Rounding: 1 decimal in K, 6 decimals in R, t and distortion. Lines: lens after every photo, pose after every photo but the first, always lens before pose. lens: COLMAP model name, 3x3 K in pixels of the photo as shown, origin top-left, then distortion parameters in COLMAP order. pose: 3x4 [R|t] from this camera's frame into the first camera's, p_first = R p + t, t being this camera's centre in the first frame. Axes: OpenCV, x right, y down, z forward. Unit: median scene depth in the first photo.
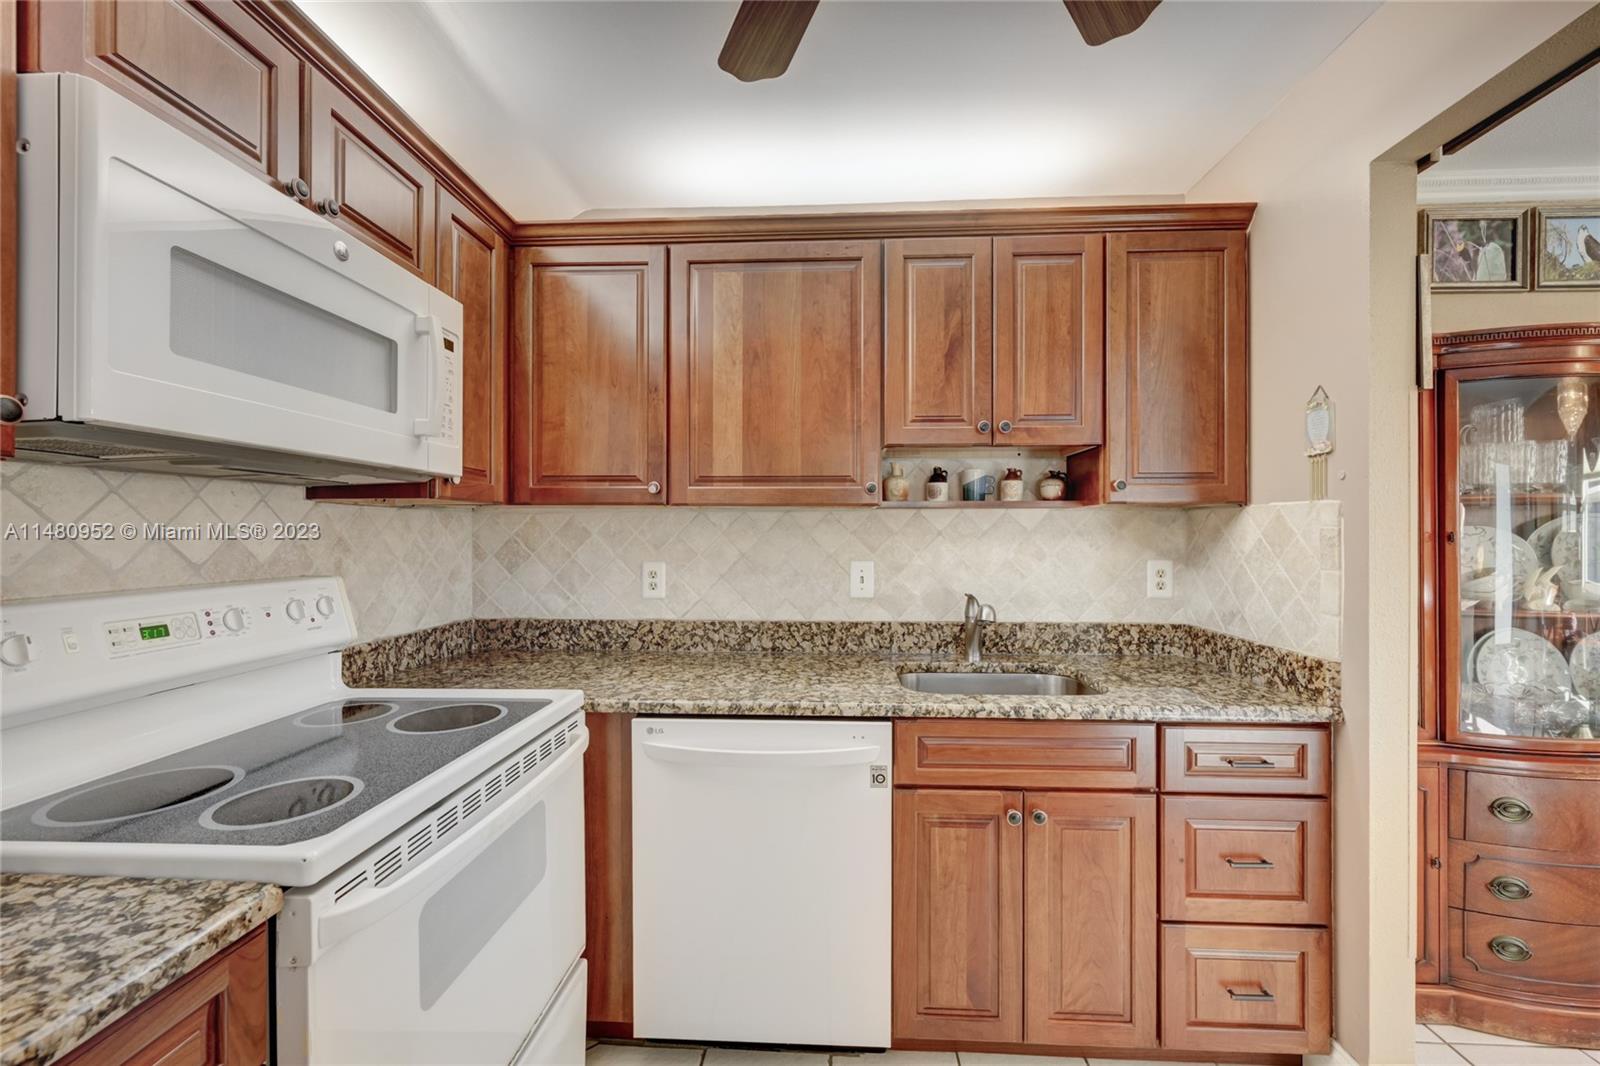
lens RADIAL K [[650.4, 0, 800.0], [0, 650.4, 533.0], [0, 0, 1]] dist [0.000037, -0.006198]
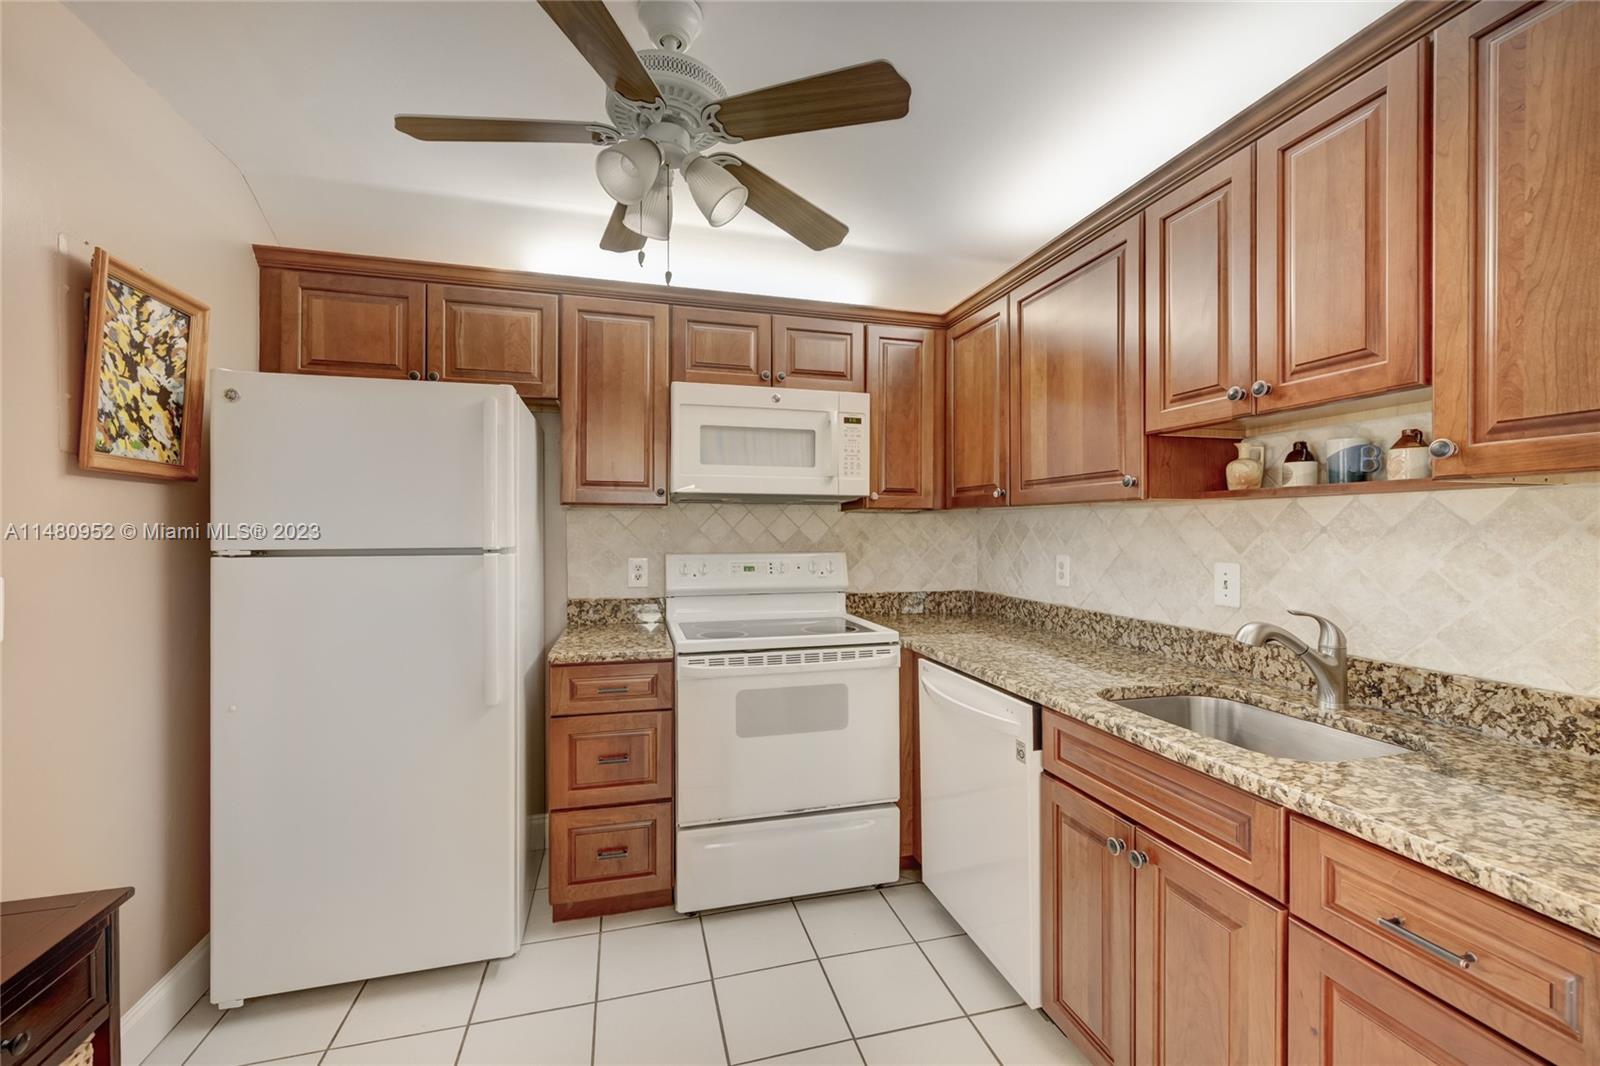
lens RADIAL K [[643.4, 0, 792.2], [0, 643.4, 534.9], [0, 0, 1]] dist [0.000337, 0.000034]
pose [[0.304574, 0.009079, -0.952445, 0.730654], [0.000675, 0.999952, 0.009747, -0.001144], [0.952488, -0.003611, 0.304554, 0.214303]]
